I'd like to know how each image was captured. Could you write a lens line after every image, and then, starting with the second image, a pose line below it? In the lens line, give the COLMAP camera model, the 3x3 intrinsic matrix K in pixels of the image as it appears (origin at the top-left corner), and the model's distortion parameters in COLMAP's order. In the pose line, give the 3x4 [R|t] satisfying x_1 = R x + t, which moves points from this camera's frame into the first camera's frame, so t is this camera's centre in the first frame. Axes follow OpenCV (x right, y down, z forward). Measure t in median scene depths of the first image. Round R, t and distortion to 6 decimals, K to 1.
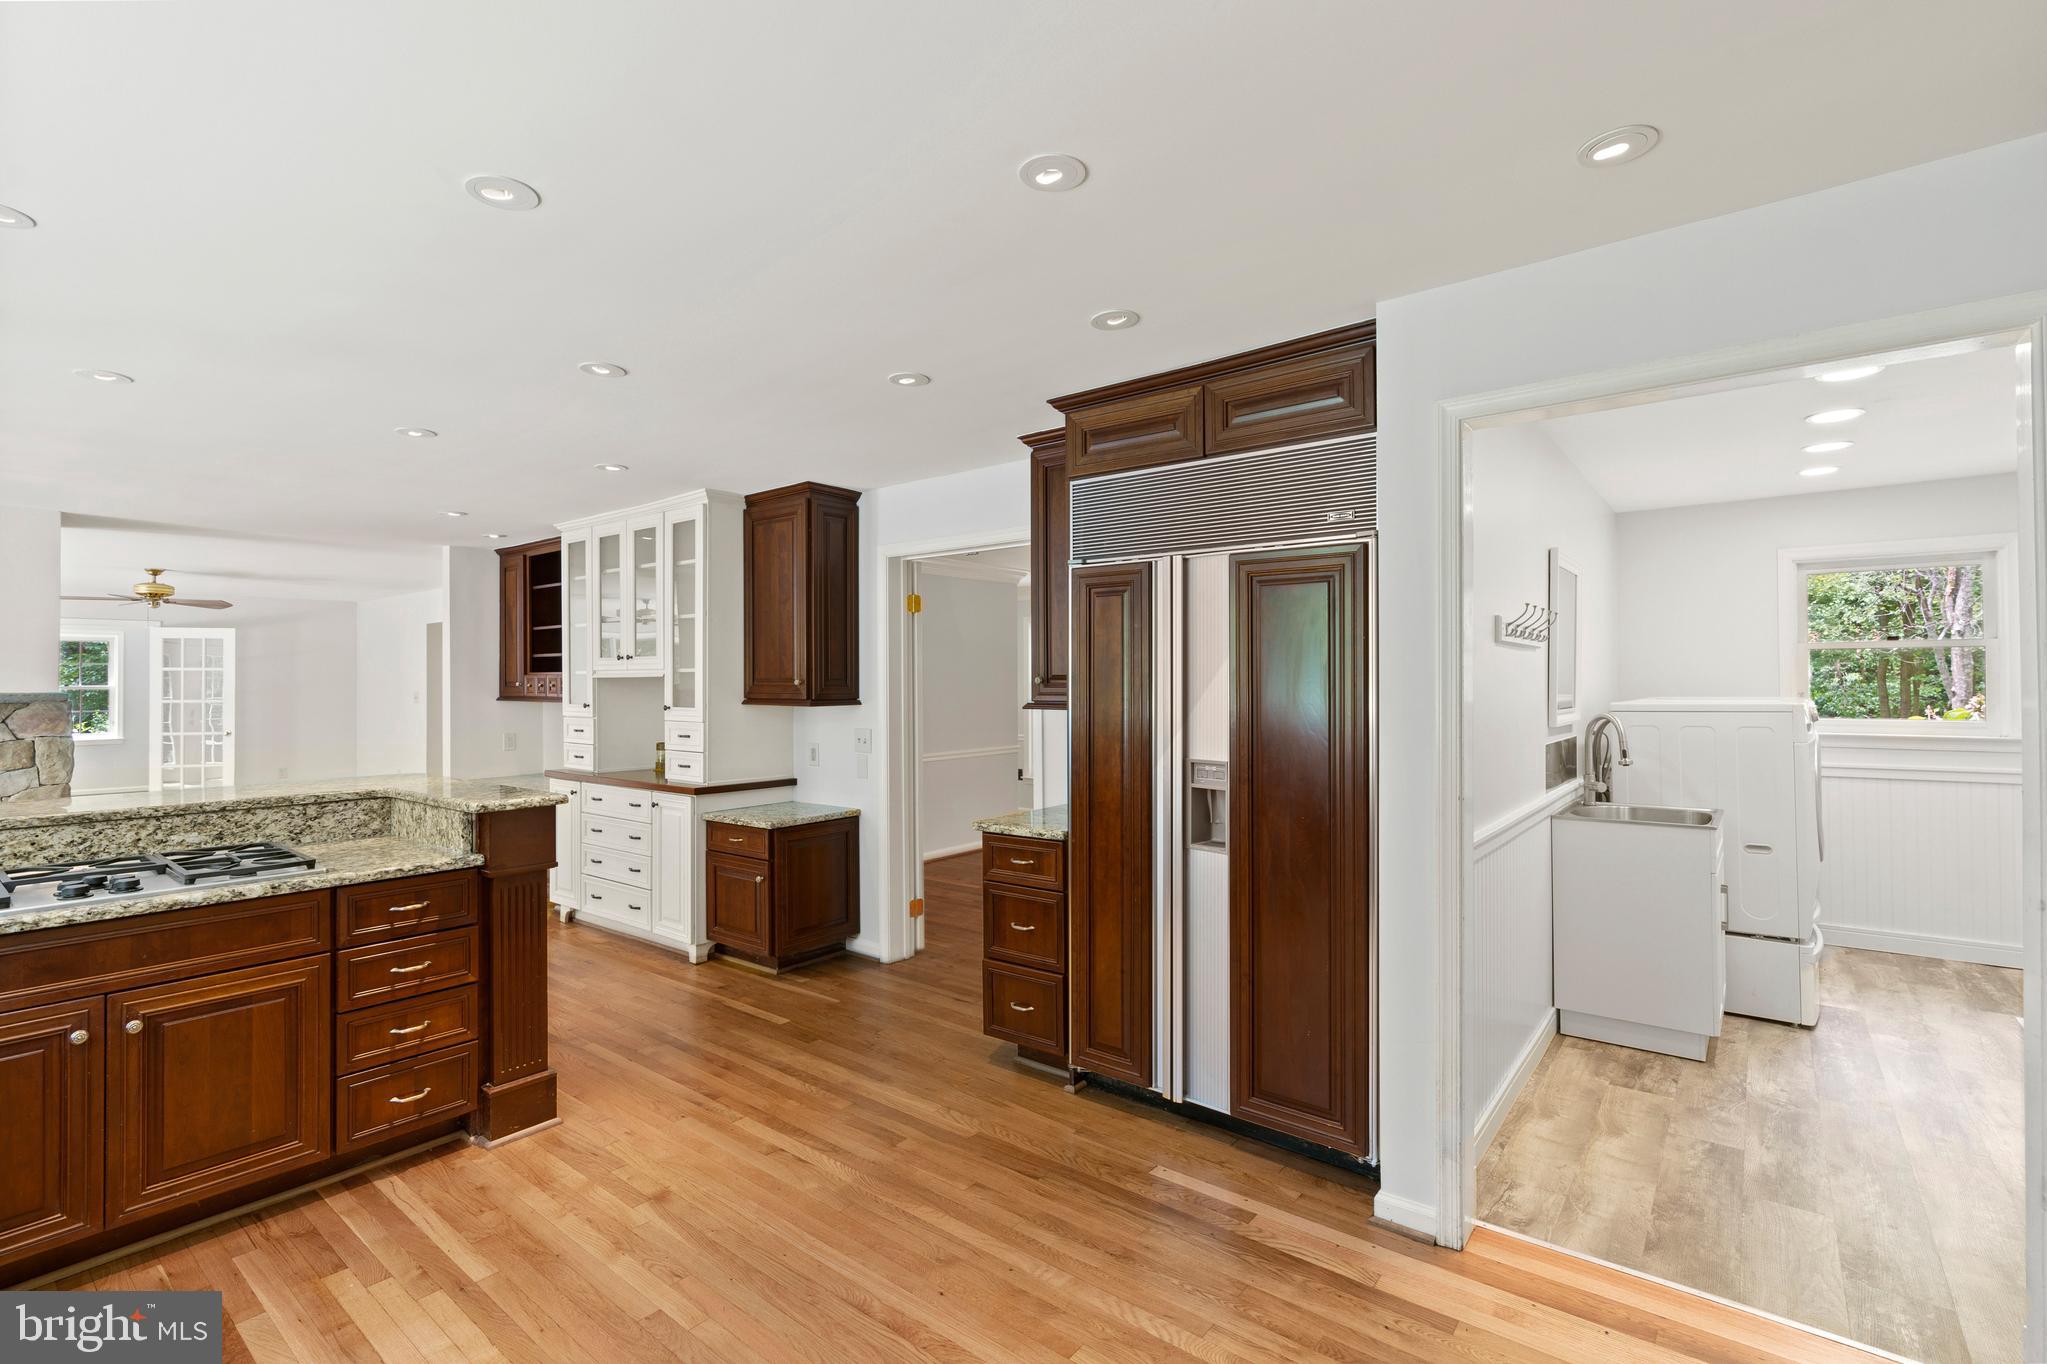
lens RADIAL K [[927.1, 0, 1025.2], [0, 927.1, 676.9], [0, 0, 1]] dist [-0.000841, 0.000165]
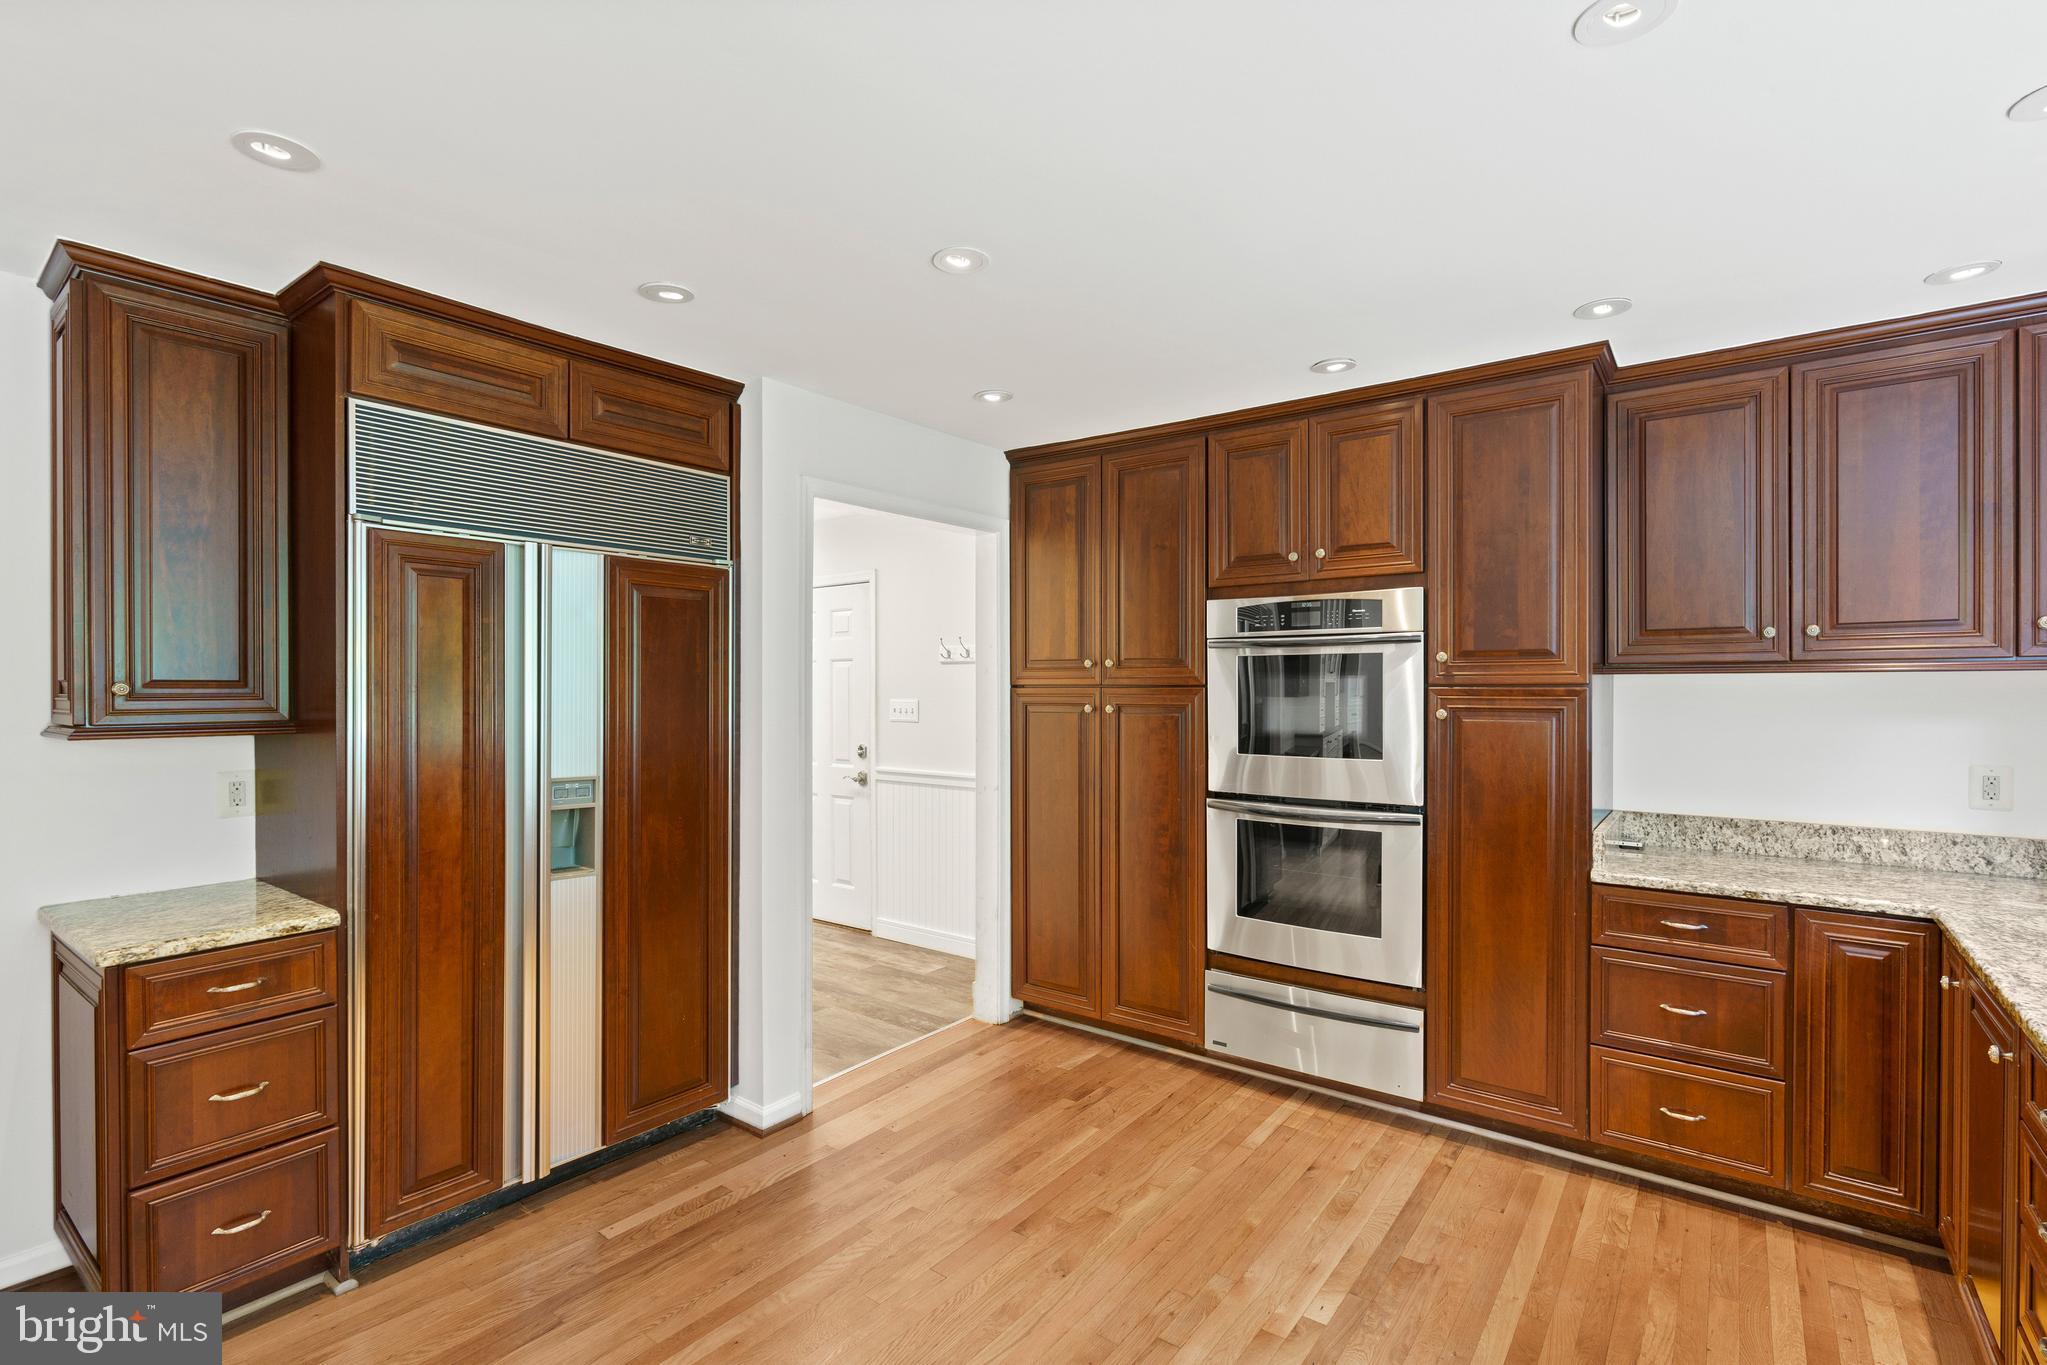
lens RADIAL K [[956.1, 0, 1018.7], [0, 956.1, 691.0], [0, 0, 1]] dist [-0.000793, 0.000229]
pose [[-0.016889, -0.002293, 0.999855, -0.715090], [-0.006534, 0.999976, 0.002183, 0.000802], [-0.999836, -0.006496, -0.016904, 0.559896]]
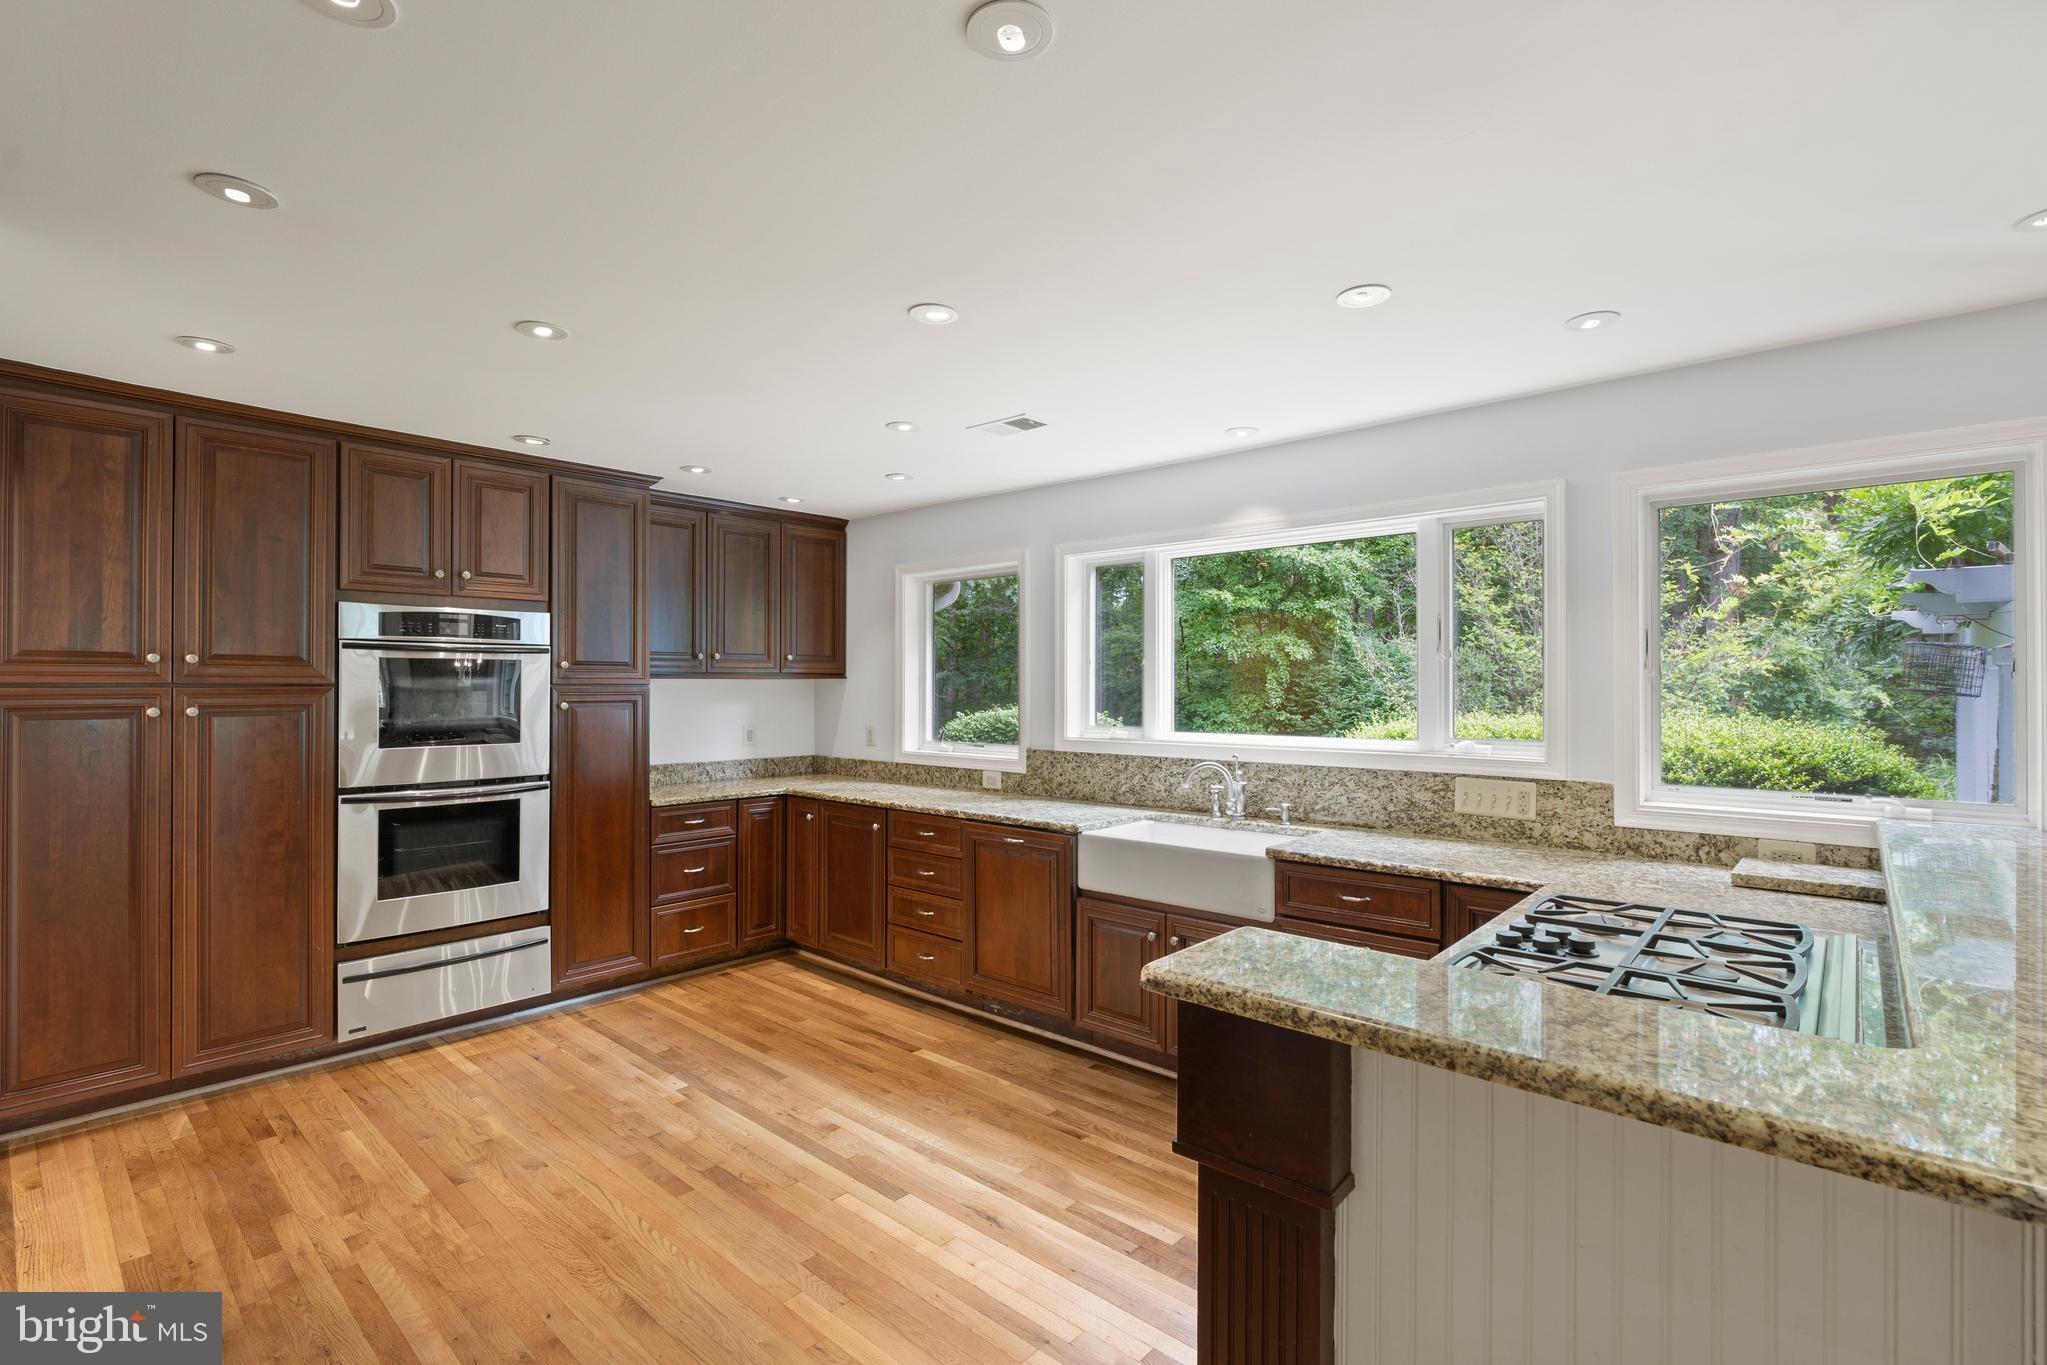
lens RADIAL K [[927.1, 0, 1025.2], [0, 927.1, 677.4], [0, 0, 1]] dist [-0.000841, 0.000165]
pose [[-0.998312, 0.006062, 0.057754, -0.474894], [0.004892, 0.999780, -0.020373, 0.013378], [-0.057865, -0.020056, -0.998123, 1.393134]]
